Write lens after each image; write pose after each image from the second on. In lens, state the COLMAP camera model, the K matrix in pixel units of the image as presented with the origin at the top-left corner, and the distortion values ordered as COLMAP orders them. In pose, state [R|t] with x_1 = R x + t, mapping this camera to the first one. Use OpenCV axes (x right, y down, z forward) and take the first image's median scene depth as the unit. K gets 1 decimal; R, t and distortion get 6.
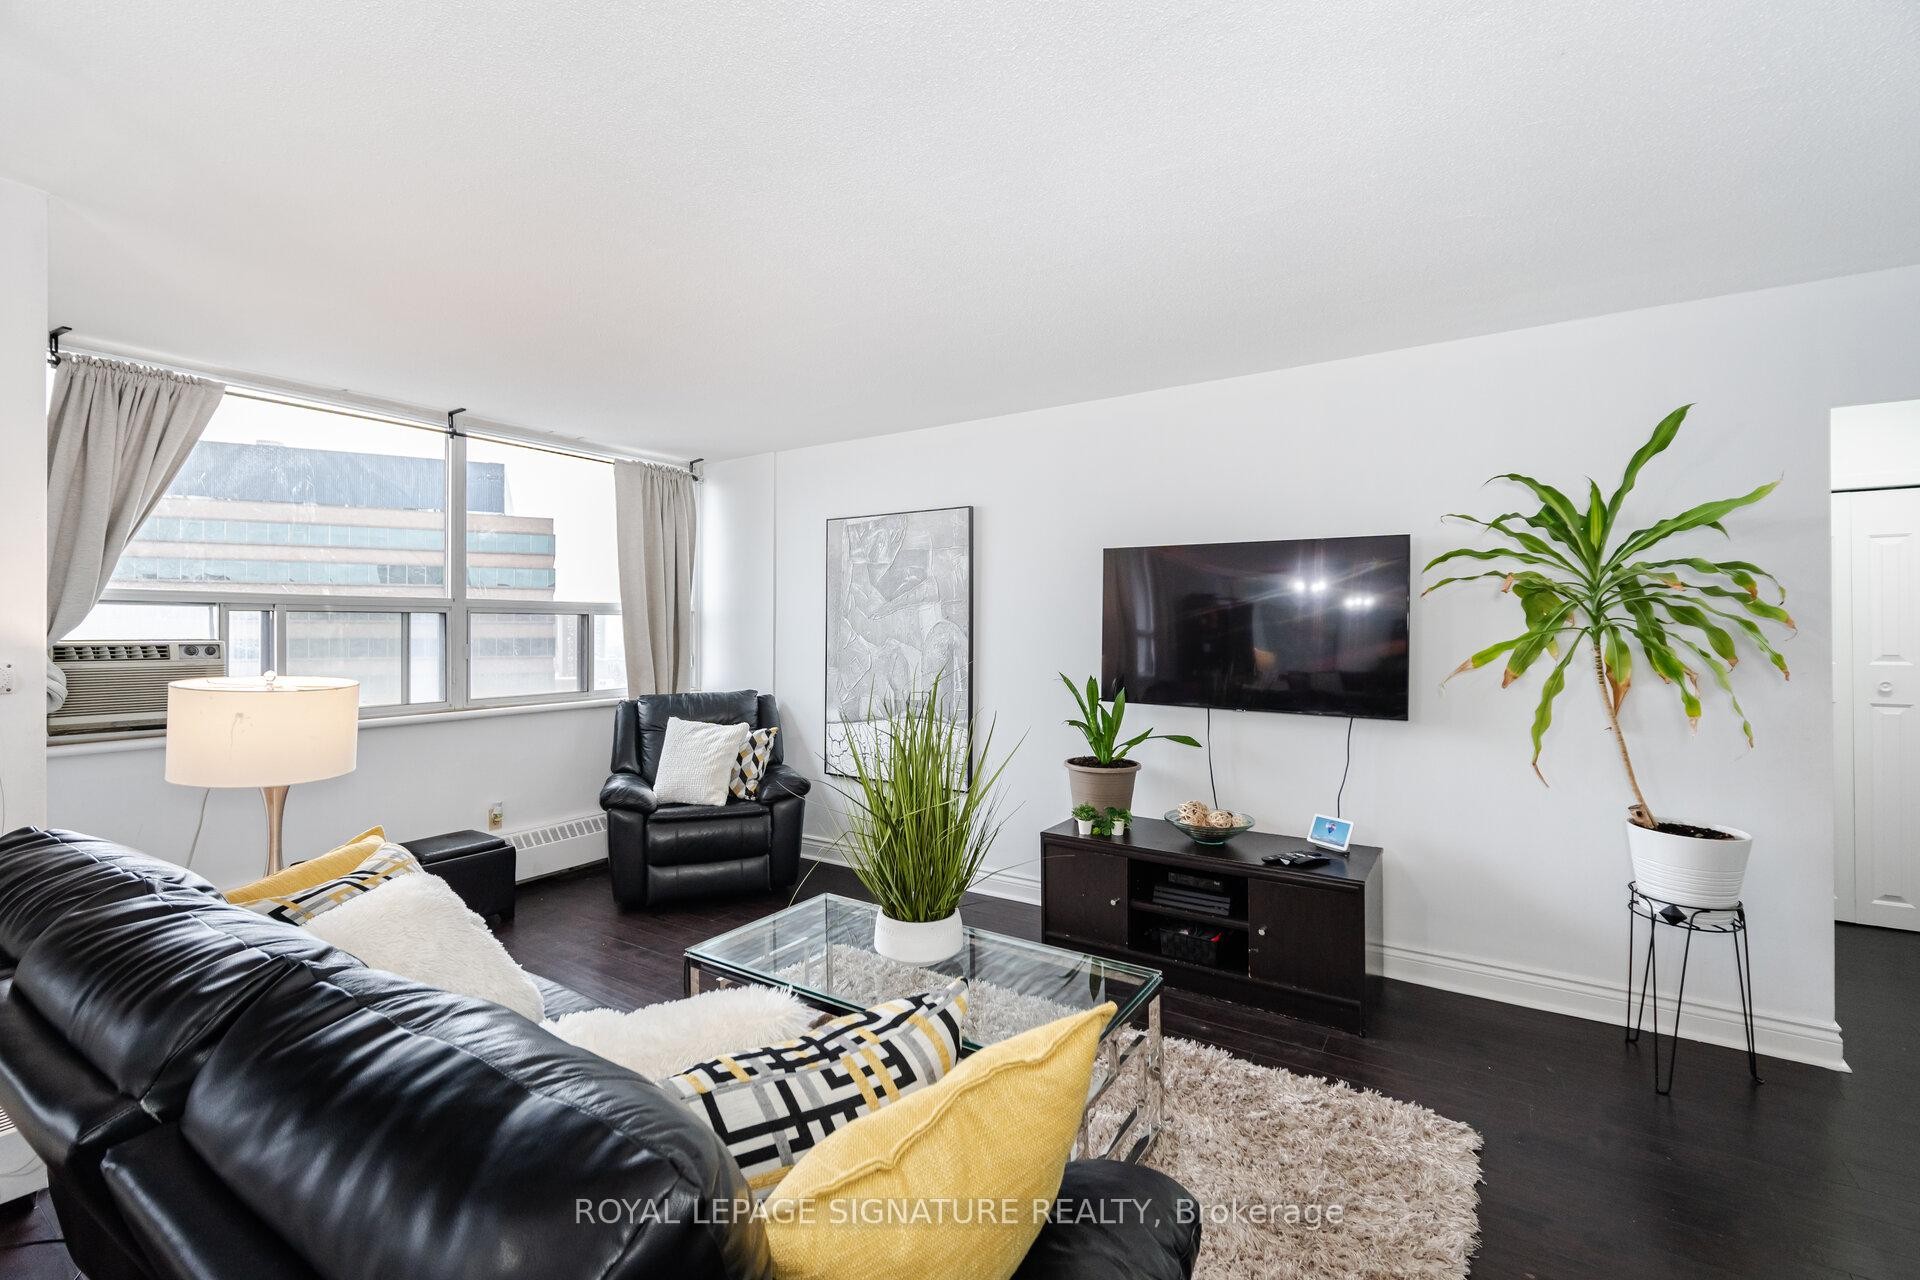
lens RADIAL K [[816.6, 0, 945.9], [0, 816.6, 630.7], [0, 0, 1]] dist [0.004045, -0.005212]
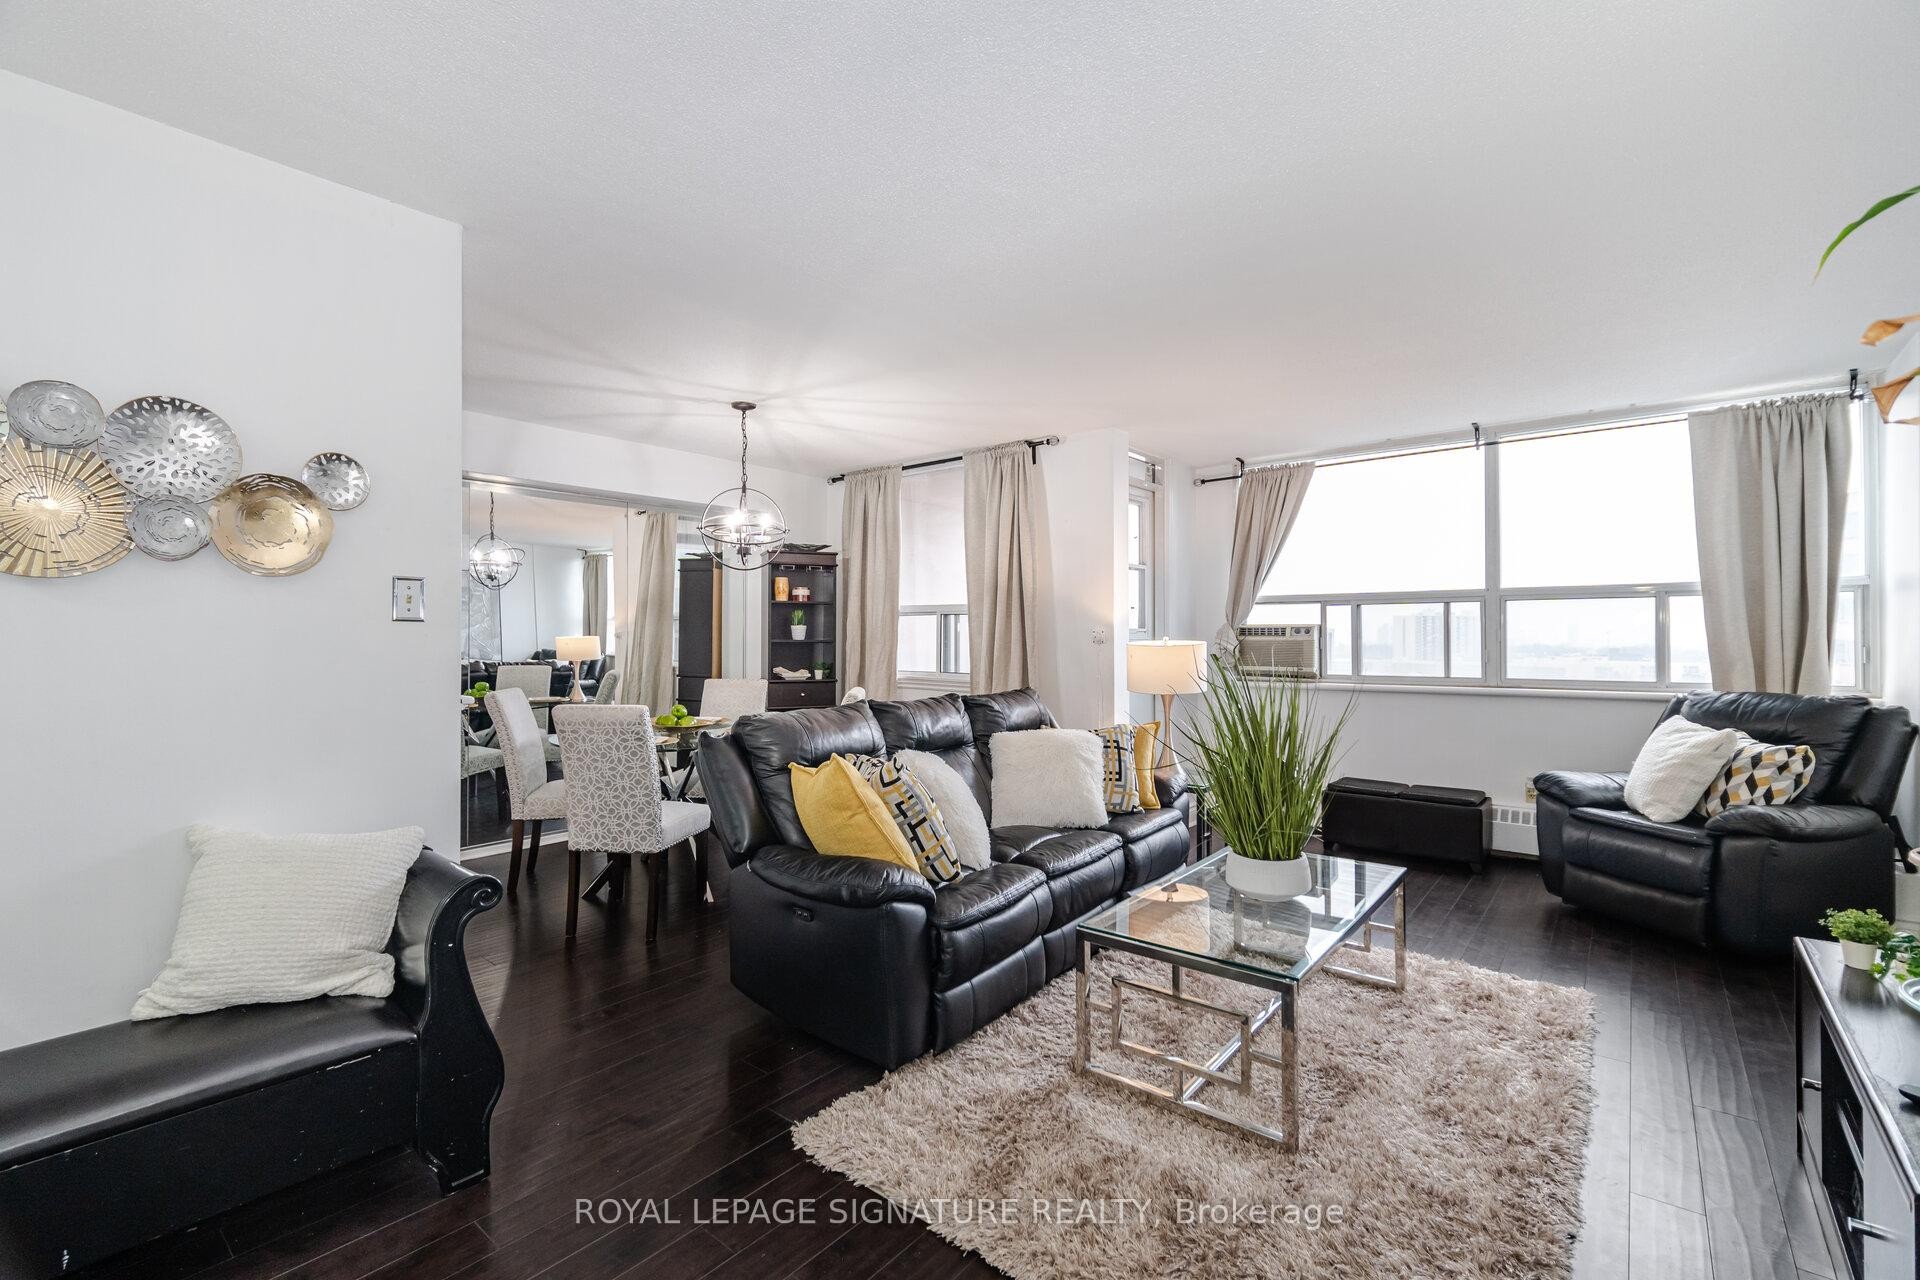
lens RADIAL K [[816.6, 0, 945.9], [0, 816.6, 630.7], [0, 0, 1]] dist [0.004045, -0.005212]
pose [[-0.102230, -0.005740, -0.994744, 0.597865], [-0.000871, 0.999983, -0.005681, 0.026157], [0.994760, 0.000286, -0.102233, 0.358825]]
